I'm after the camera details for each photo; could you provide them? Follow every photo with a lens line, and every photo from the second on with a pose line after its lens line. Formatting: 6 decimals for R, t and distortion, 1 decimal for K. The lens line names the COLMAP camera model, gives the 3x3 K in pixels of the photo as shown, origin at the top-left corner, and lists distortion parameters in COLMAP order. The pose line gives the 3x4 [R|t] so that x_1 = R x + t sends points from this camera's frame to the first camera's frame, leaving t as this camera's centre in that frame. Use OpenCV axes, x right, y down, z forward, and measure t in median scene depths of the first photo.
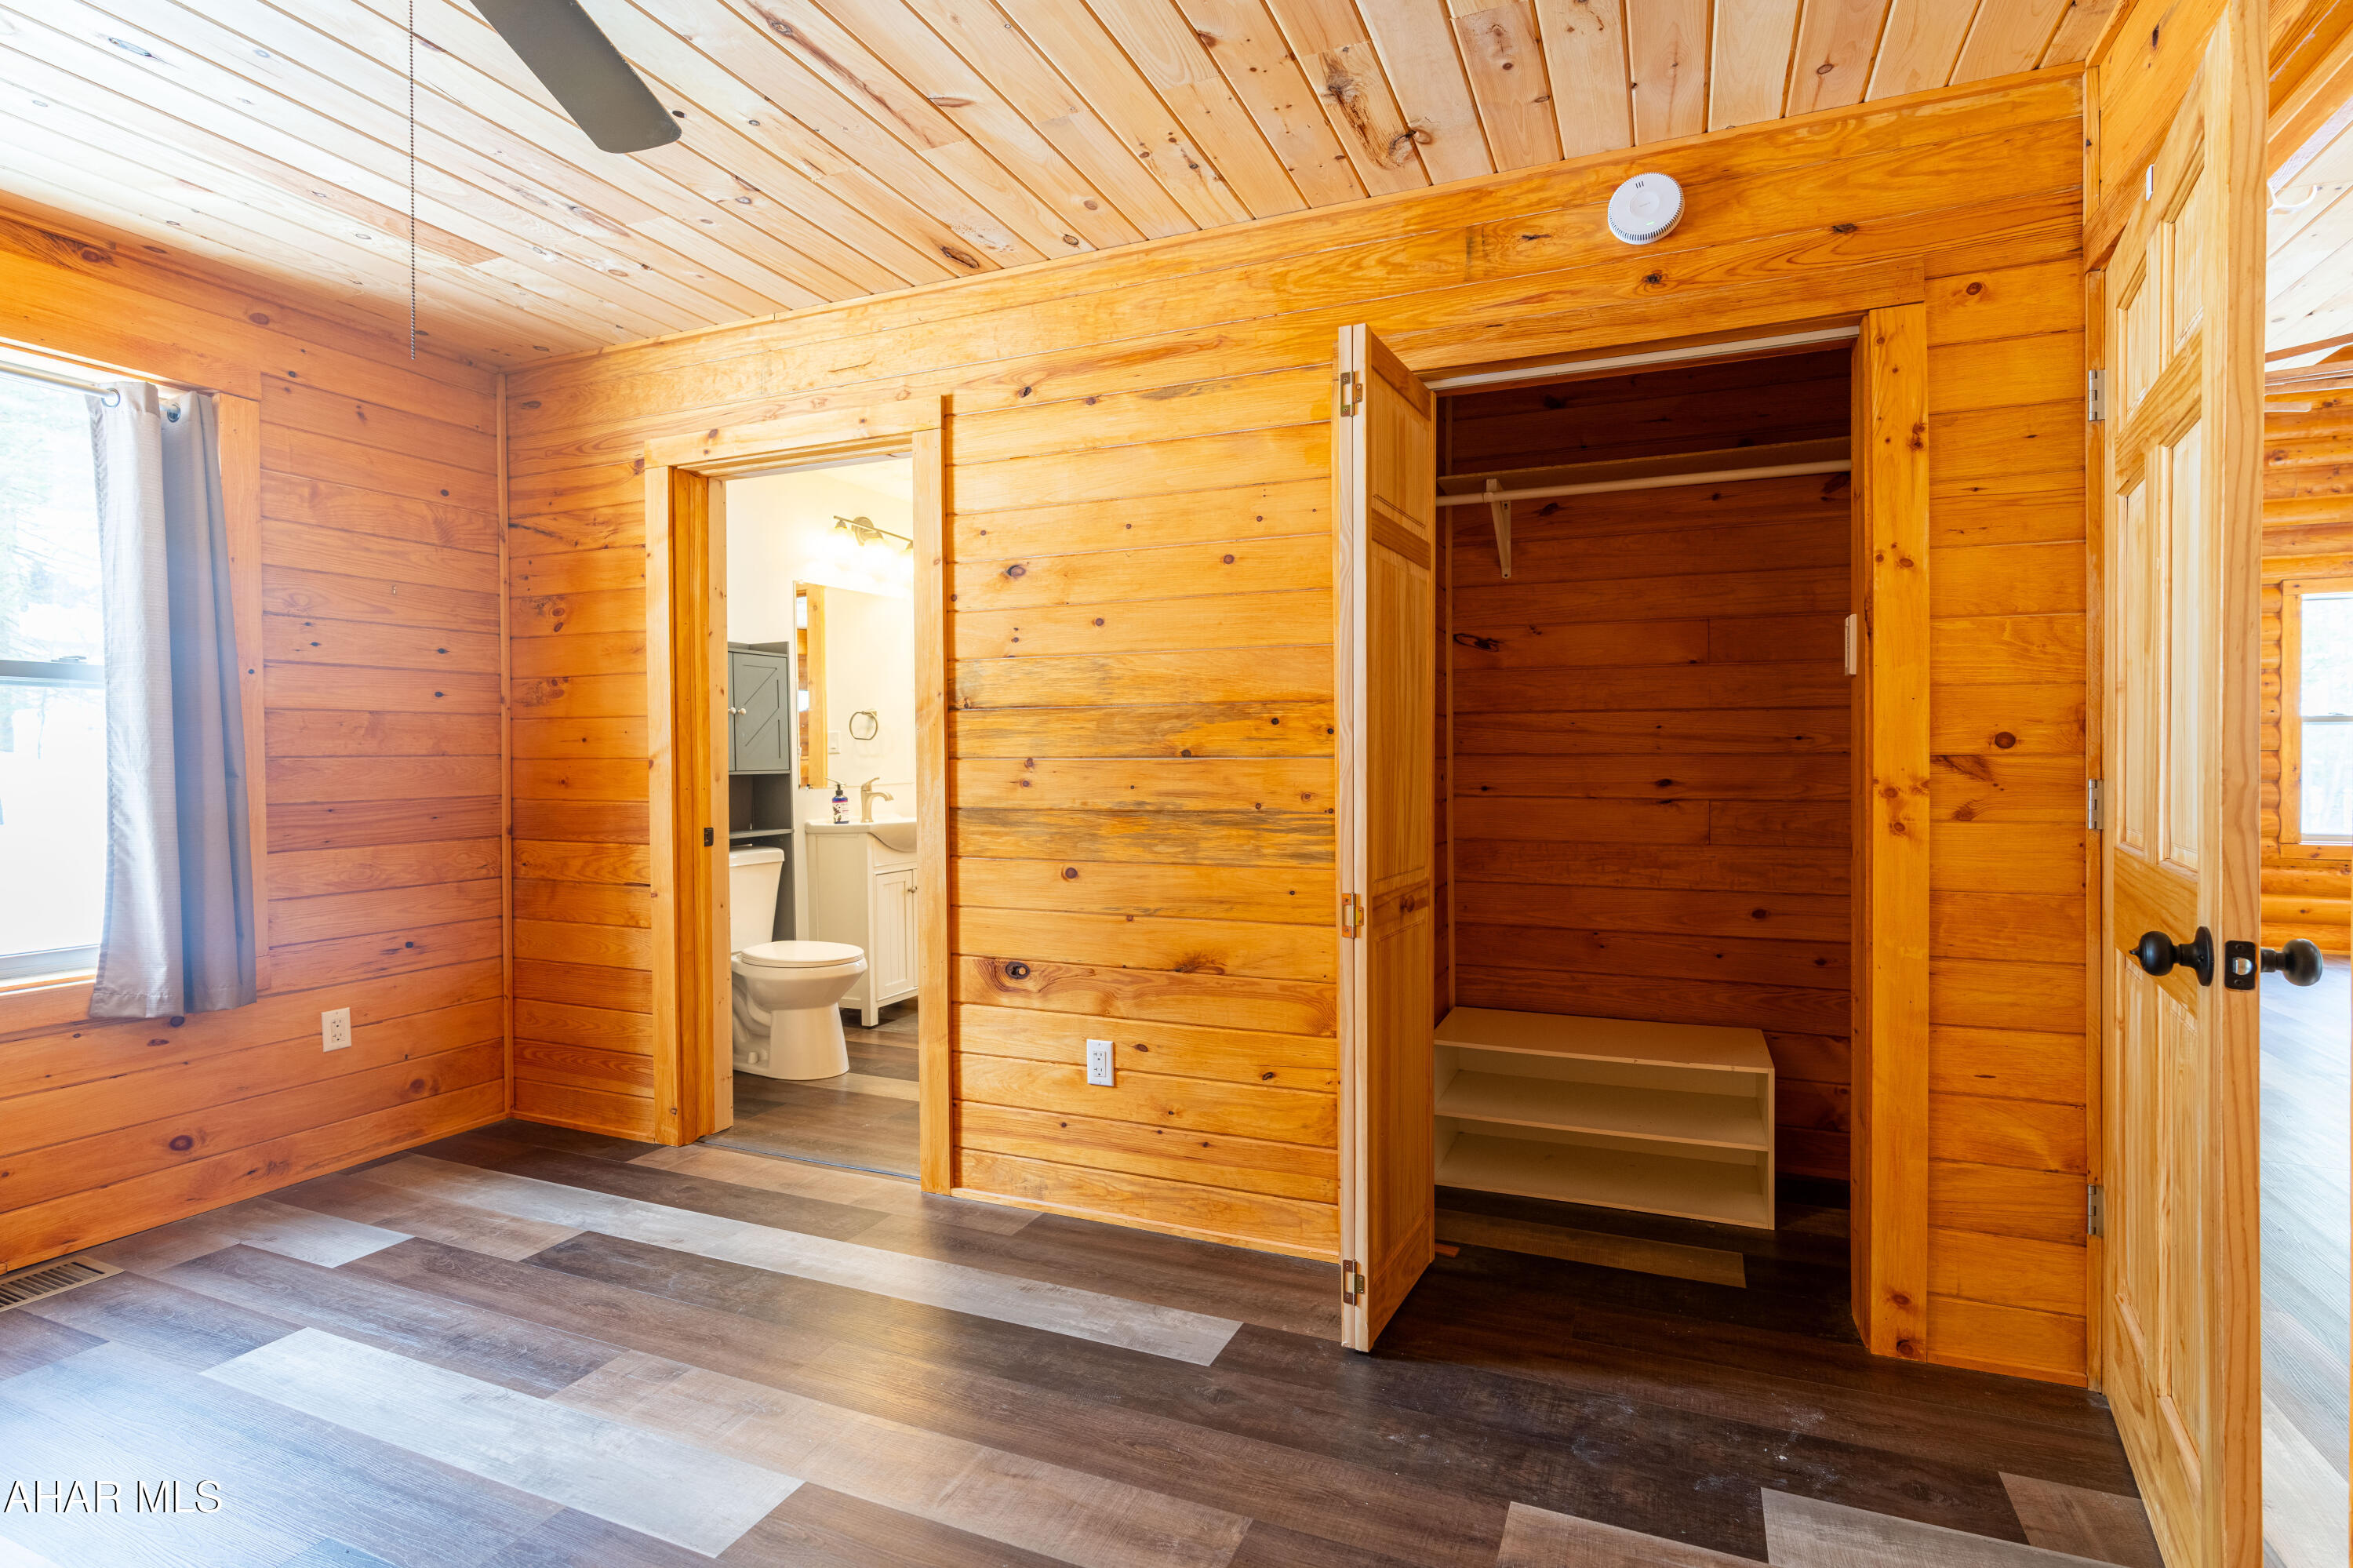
lens RADIAL K [[1011.6, 0, 1175.2], [0, 1011.6, 772.0], [0, 0, 1]] dist [-0.011212, 0.004586]
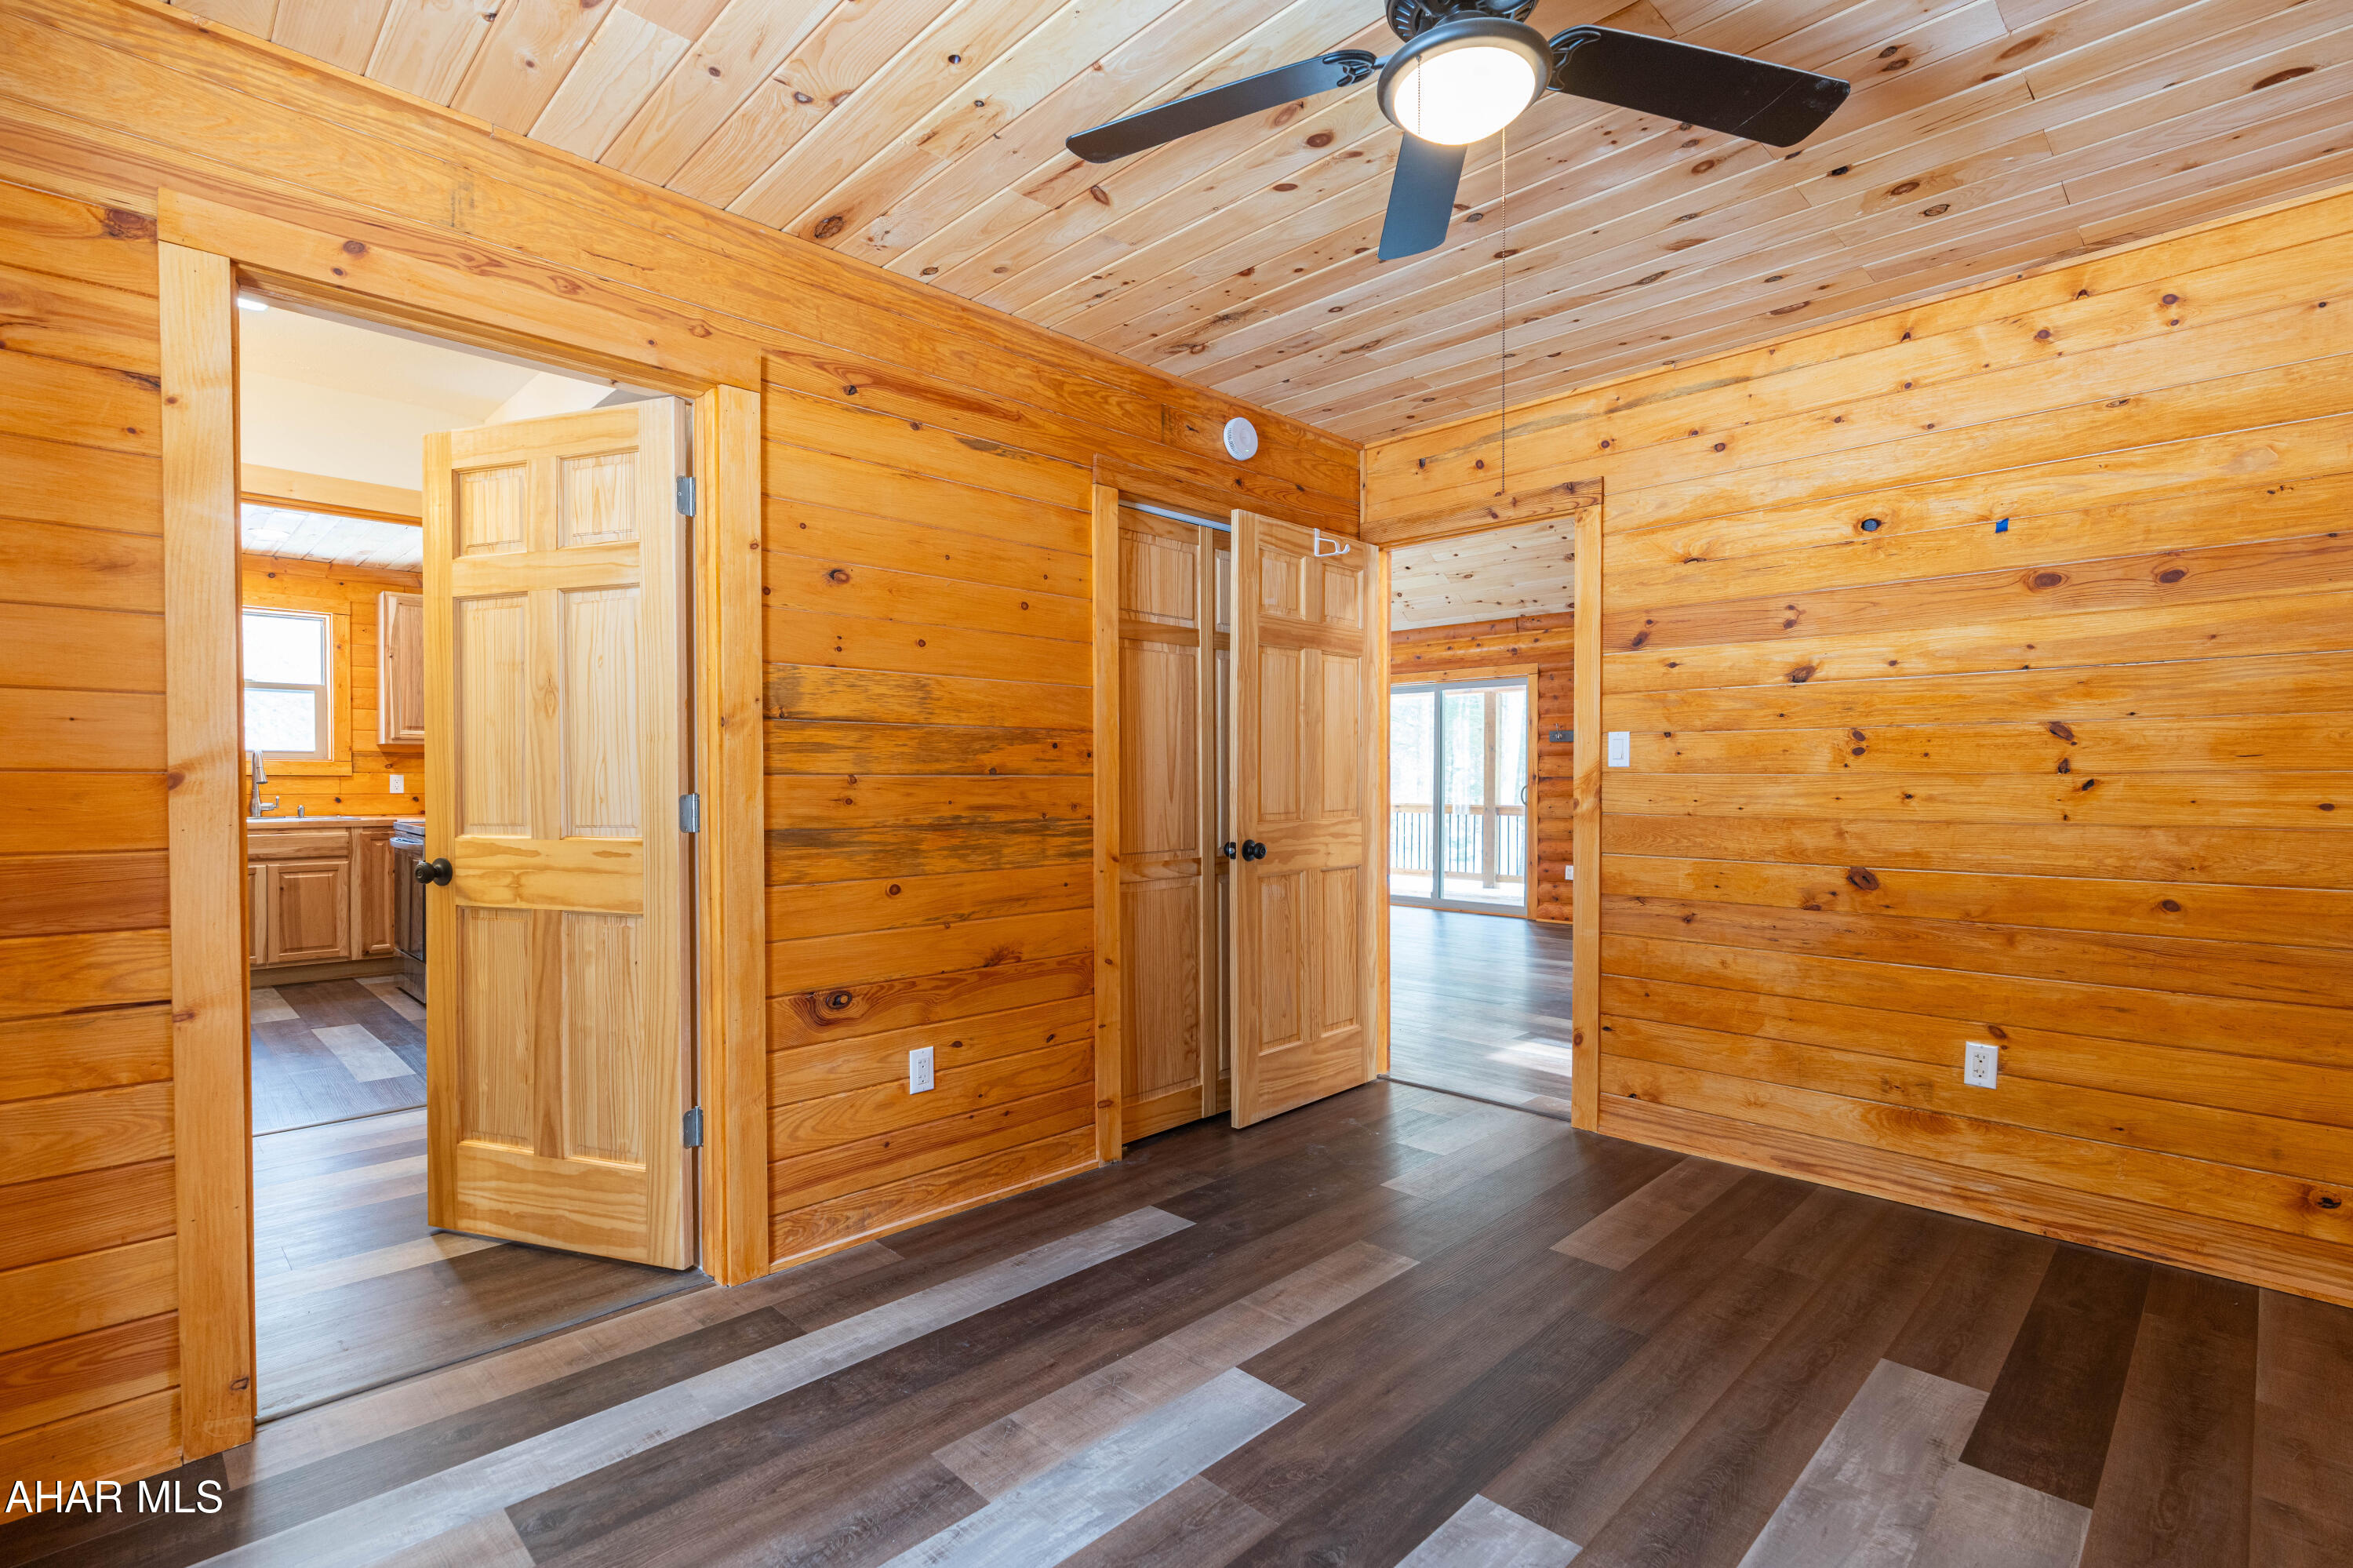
lens RADIAL K [[1017.7, 0, 1185.9], [0, 1017.7, 788.9], [0, 0, 1]] dist [-0.002600, 0.000068]
pose [[0.446122, -0.007806, 0.894938, -0.903071], [0.006092, 0.999965, 0.005685, -0.003896], [-0.894951, 0.002916, 0.446154, 0.300948]]
